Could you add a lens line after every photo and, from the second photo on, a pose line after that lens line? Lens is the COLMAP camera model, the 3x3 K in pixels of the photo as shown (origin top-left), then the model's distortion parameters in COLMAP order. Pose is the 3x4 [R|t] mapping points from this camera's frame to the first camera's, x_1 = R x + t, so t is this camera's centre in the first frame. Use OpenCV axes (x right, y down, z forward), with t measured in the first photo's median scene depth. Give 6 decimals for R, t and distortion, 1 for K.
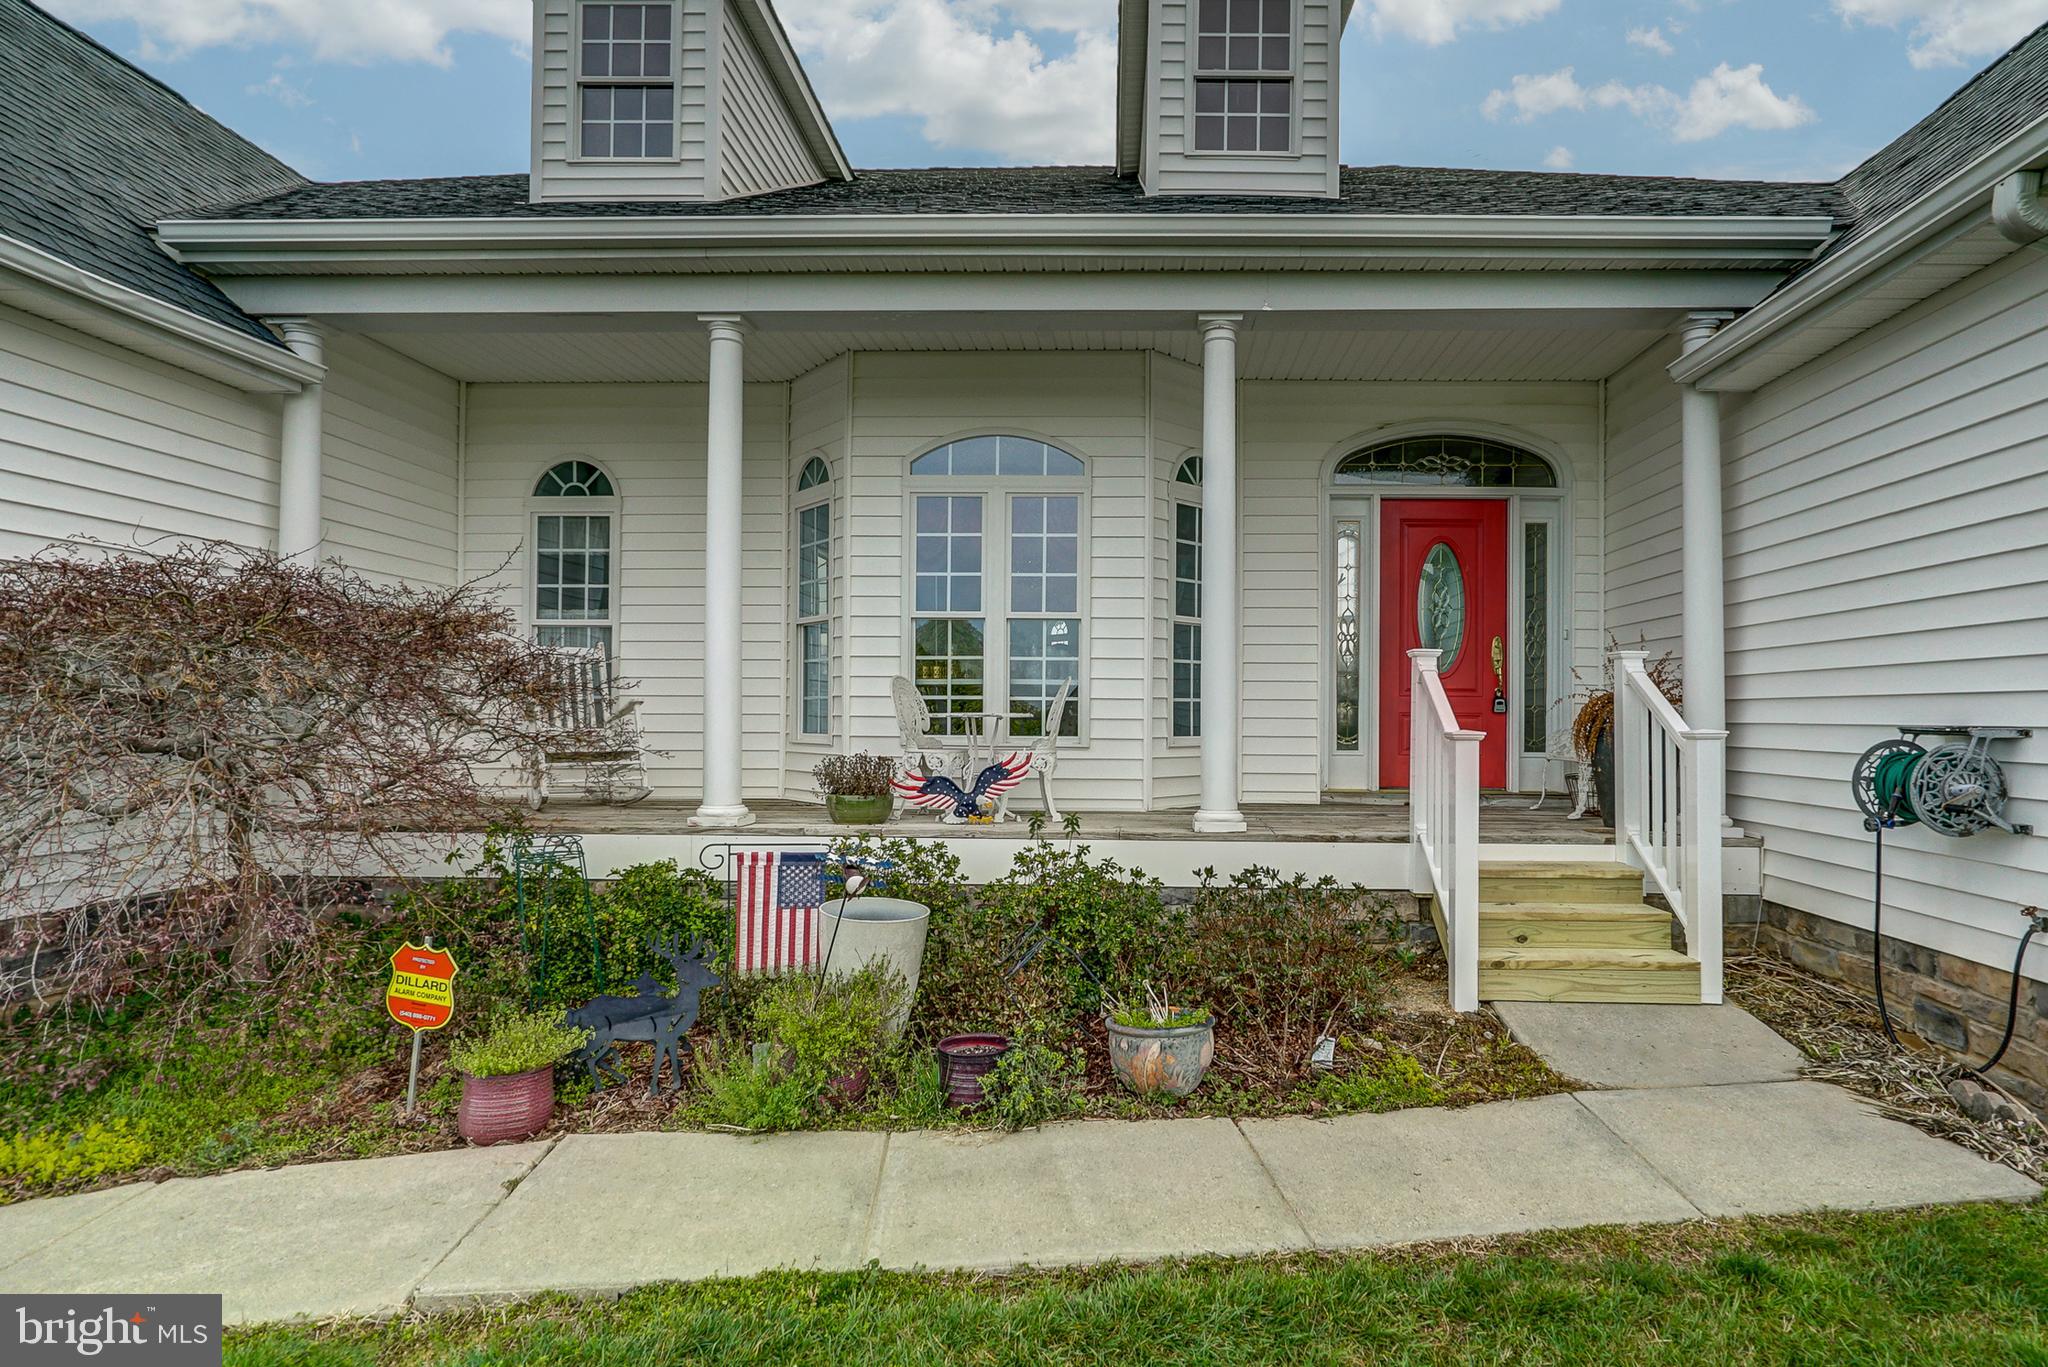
lens RADIAL K [[983.5, 0, 1100.2], [0, 983.5, 723.1], [0, 0, 1]] dist [-0.007006, 0.000243]
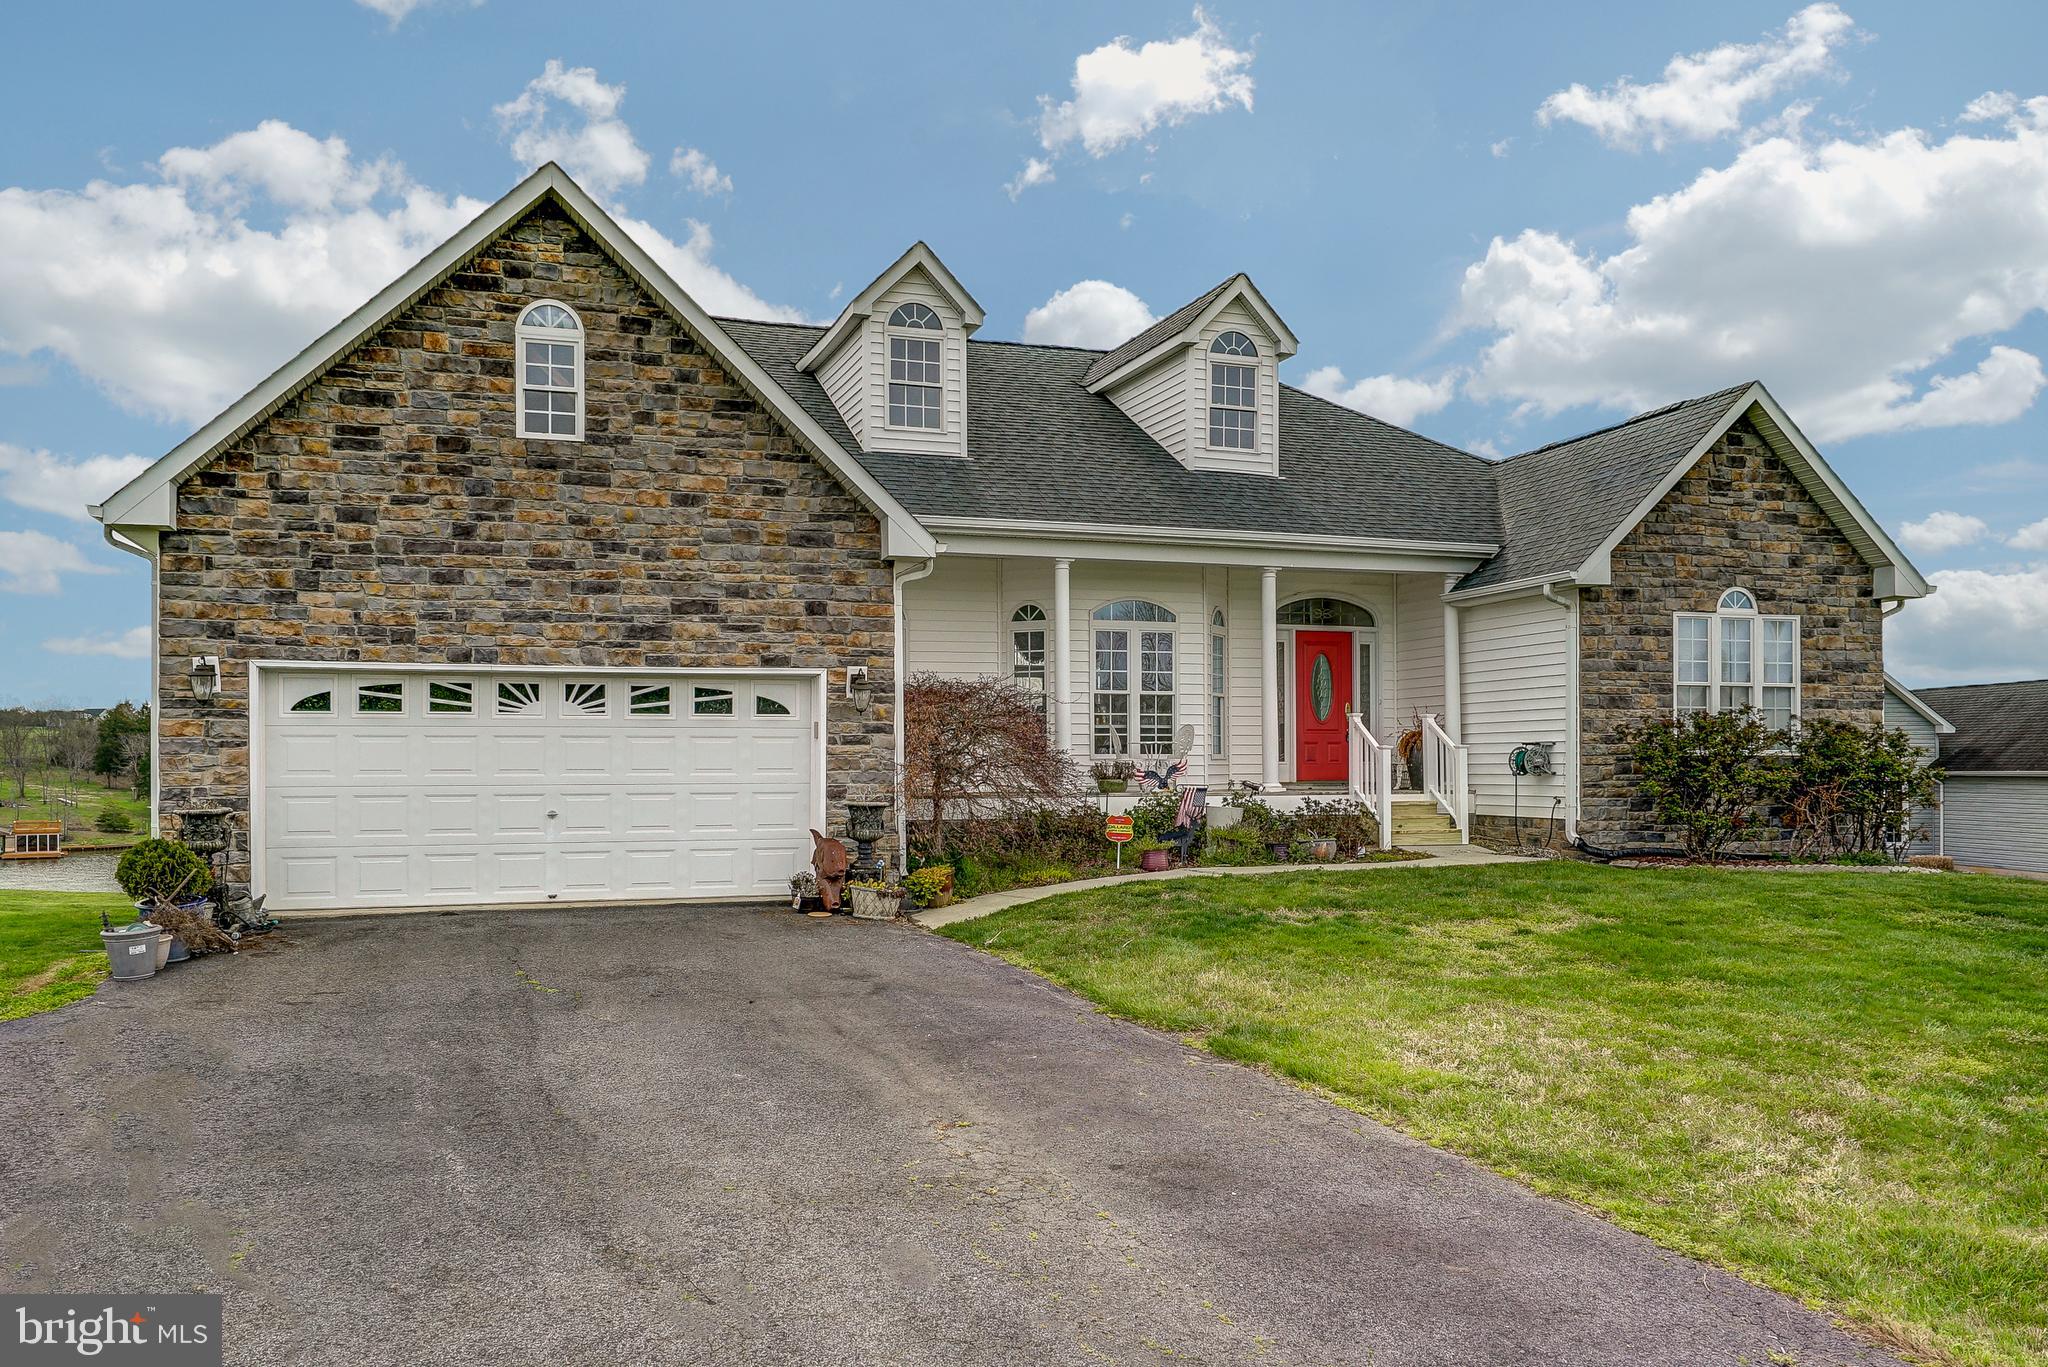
lens RADIAL K [[1497.0, 0, 937.5], [0, 1497.0, 797.0], [0, 0, 1]] dist [0.012261, -0.006534]
pose [[0.951284, -0.016743, 0.307861, -1.404560], [0.012822, 0.999809, 0.014758, 0.049323], [-0.308050, -0.010092, 0.951317, -1.720271]]
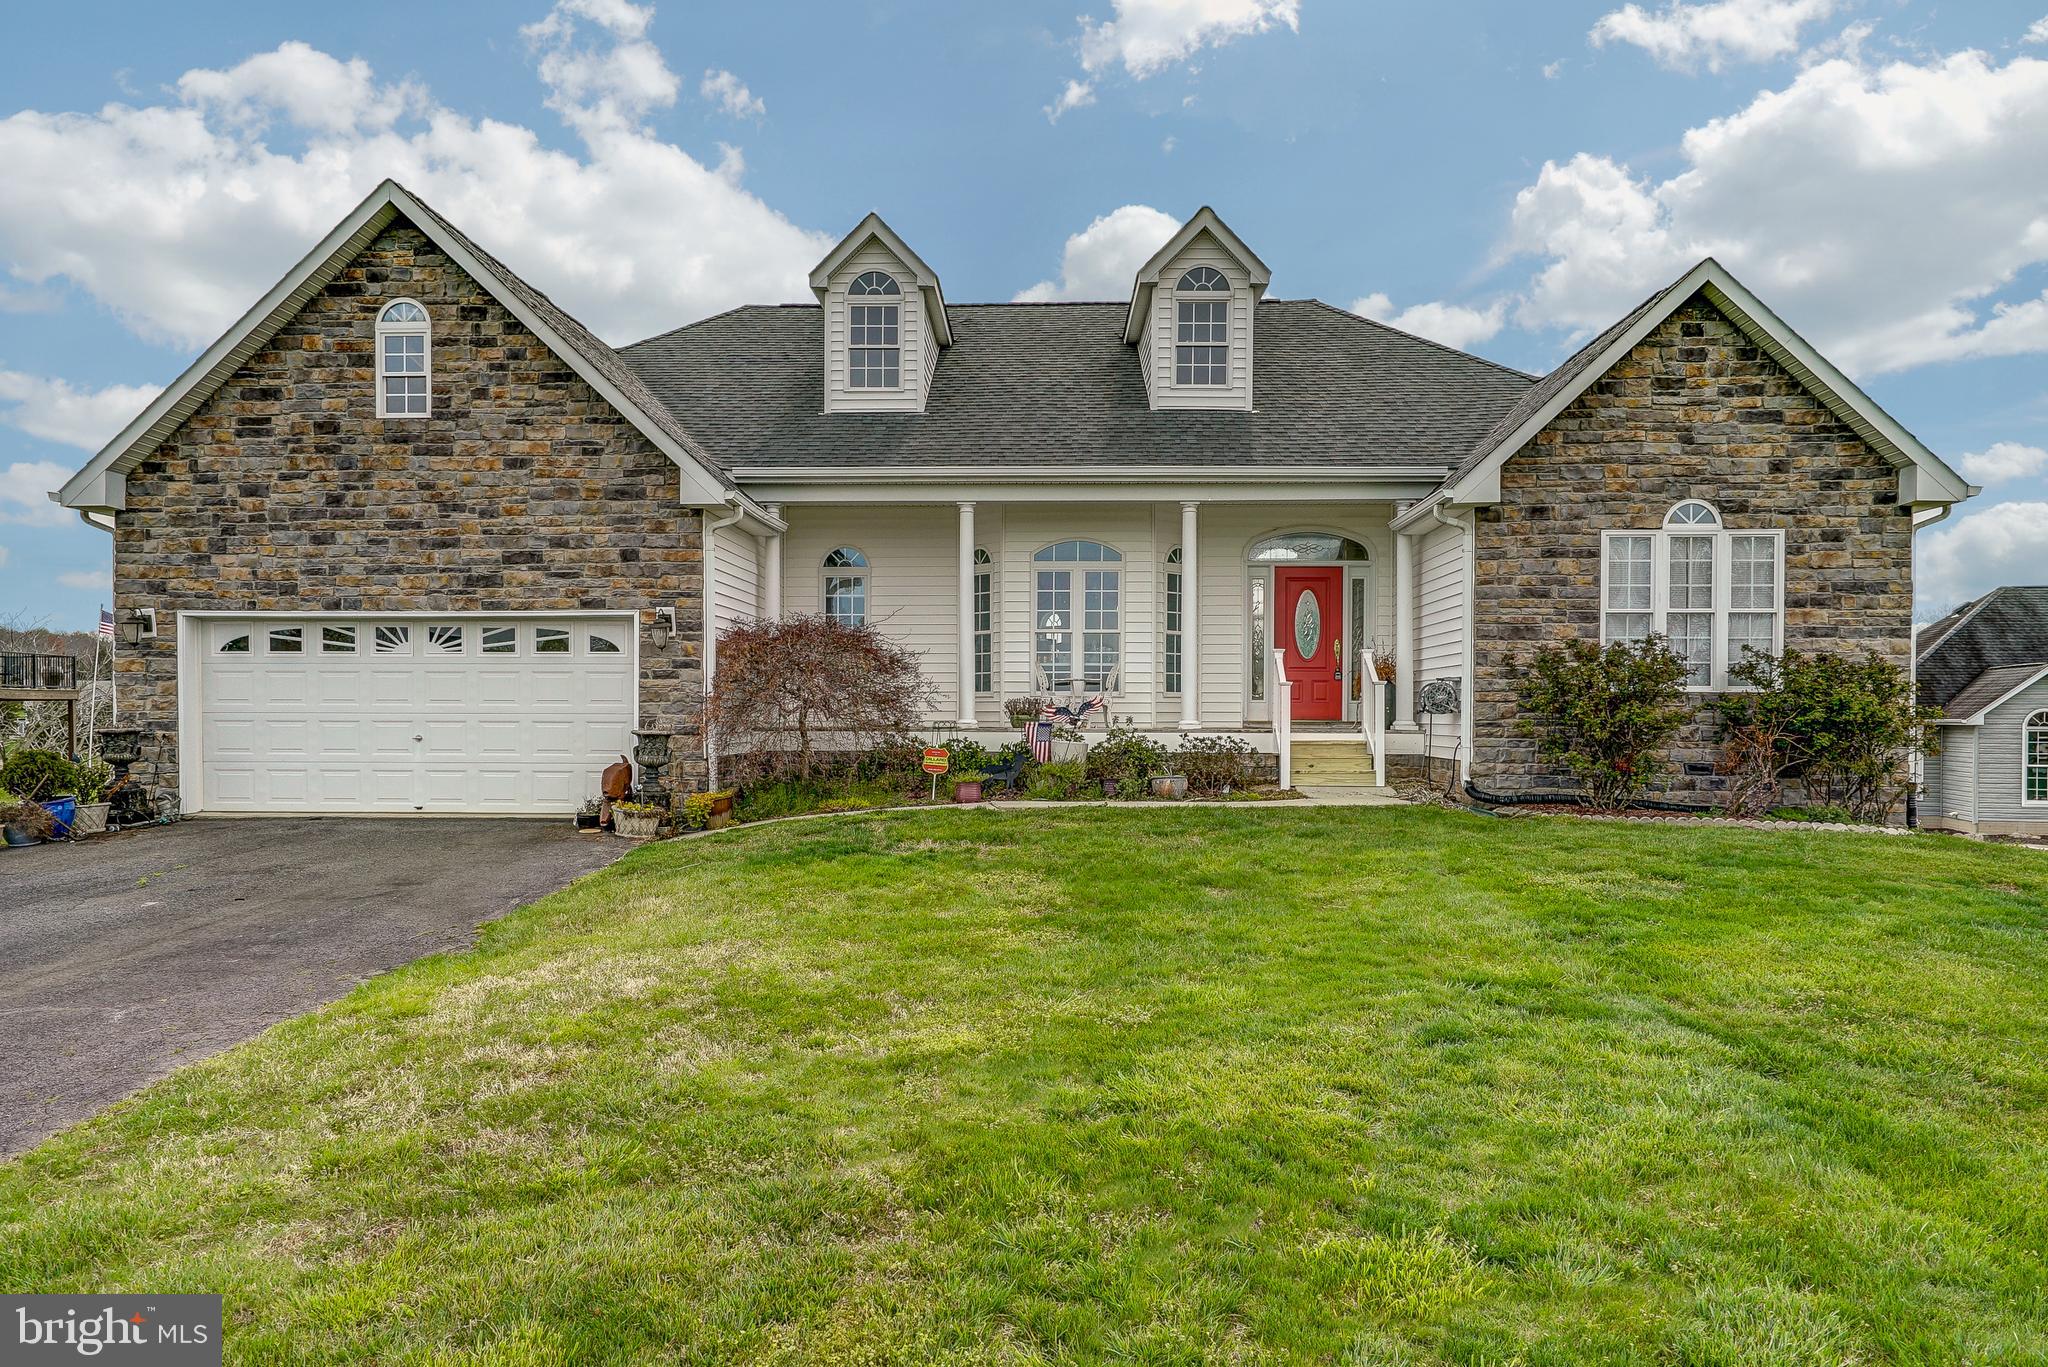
lens RADIAL K [[1311.0, 0, 991.8], [0, 1311.0, 762.2], [0, 0, 1]] dist [0.002176, 0.000591]
pose [[0.999556, -0.003051, -0.029625, -0.203149], [0.003892, 0.999590, 0.028361, 0.081089], [0.029526, -0.028464, 0.999159, -1.688833]]
